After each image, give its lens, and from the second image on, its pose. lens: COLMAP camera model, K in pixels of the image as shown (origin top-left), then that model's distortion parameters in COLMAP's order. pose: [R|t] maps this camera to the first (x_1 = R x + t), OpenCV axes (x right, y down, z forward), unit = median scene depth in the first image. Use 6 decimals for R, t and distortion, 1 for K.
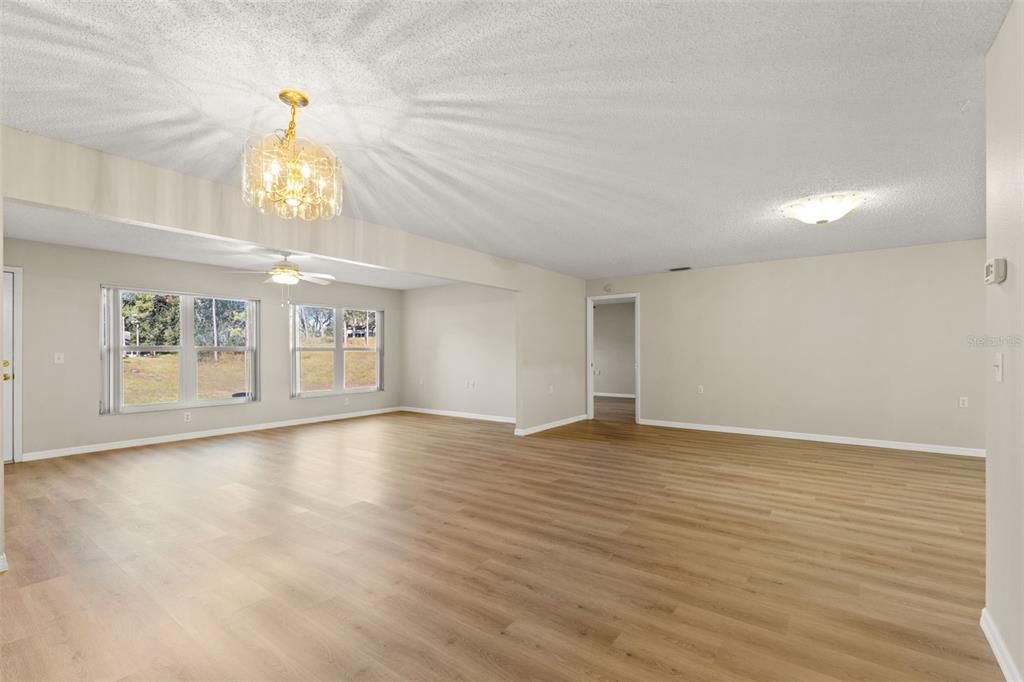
lens RADIAL K [[451.2, 0, 511.2], [0, 451.2, 340.2], [0, 0, 1]] dist [-0.003087, 0.000859]
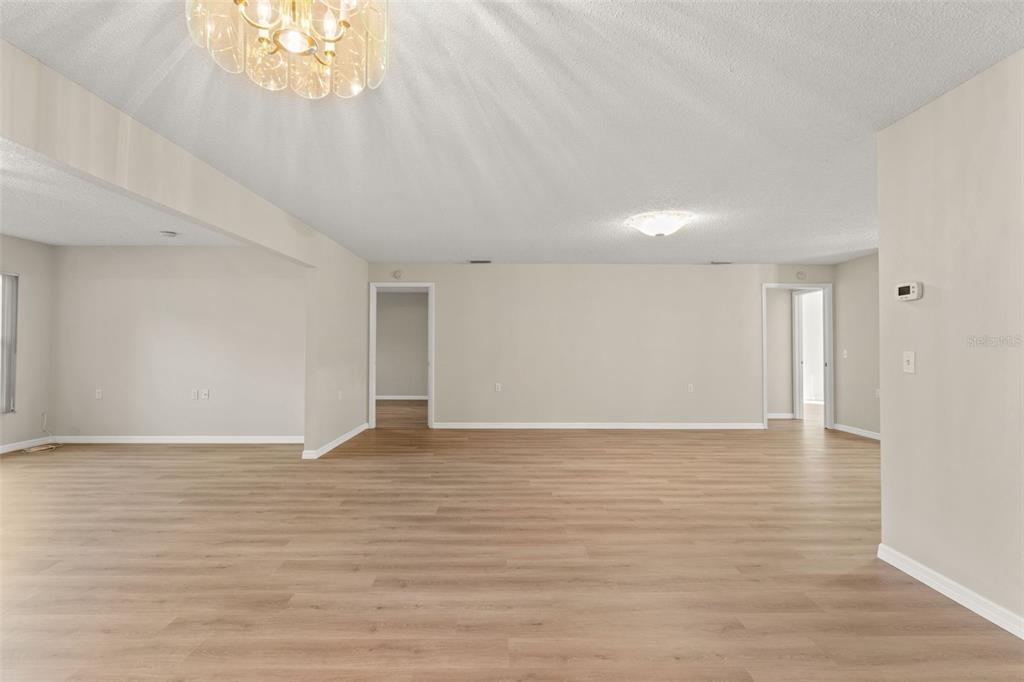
lens RADIAL K [[486.6, 0, 507.5], [0, 486.6, 325.8], [0, 0, 1]] dist [-0.001934, -0.001691]
pose [[0.799234, 0.031074, 0.600216, -0.329005], [-0.019755, 0.999481, -0.025439, 0.005926], [-0.600695, 0.008475, 0.799433, 0.238813]]
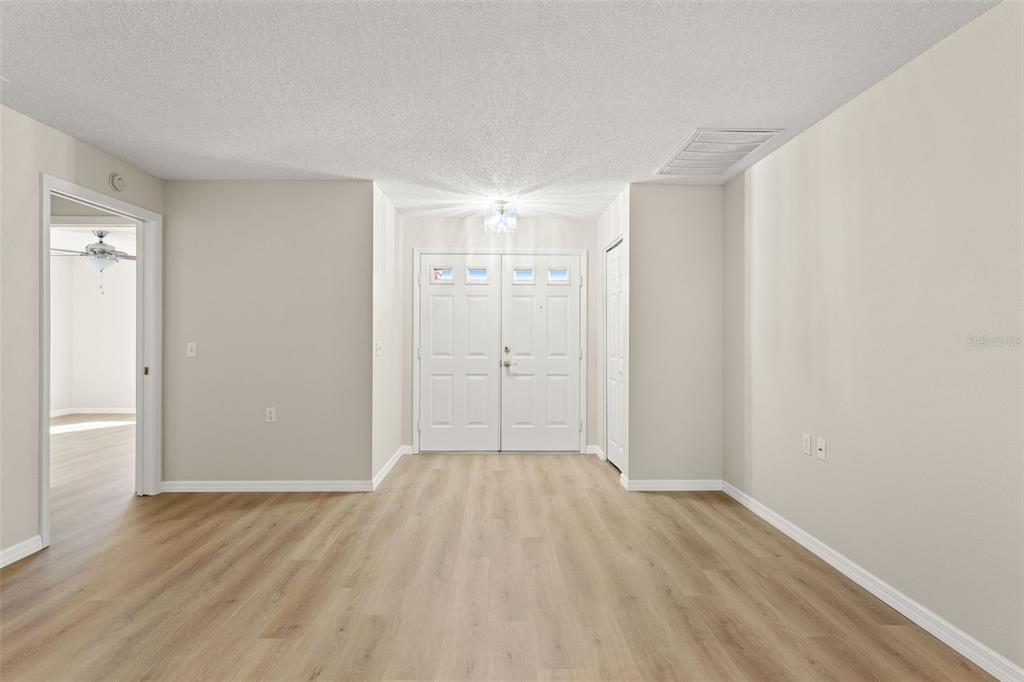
lens RADIAL K [[506.5, 0, 507.7], [0, 506.5, 336.2], [0, 0, 1]] dist [-0.004608, -0.001565]
pose [[-0.619020, -0.002637, 0.785371, 0.497936], [-0.023628, 0.999604, -0.015267, 0.012519], [-0.785020, -0.028007, -0.618837, 1.005401]]
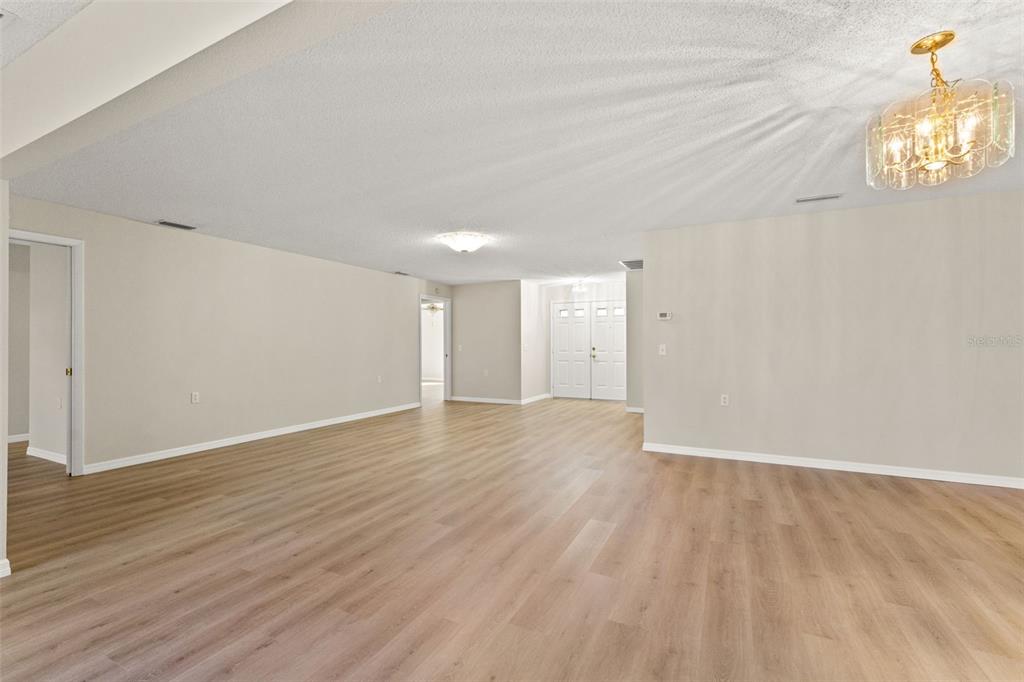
lens RADIAL K [[439.9, 0, 505.9], [0, 439.9, 333.8], [0, 0, 1]] dist [-0.004431, -0.000029]
pose [[-0.170195, 0.025322, 0.985085, -0.617202], [-0.022118, 0.999320, -0.029510, 0.027244], [-0.985162, -0.026811, -0.169519, 1.035281]]
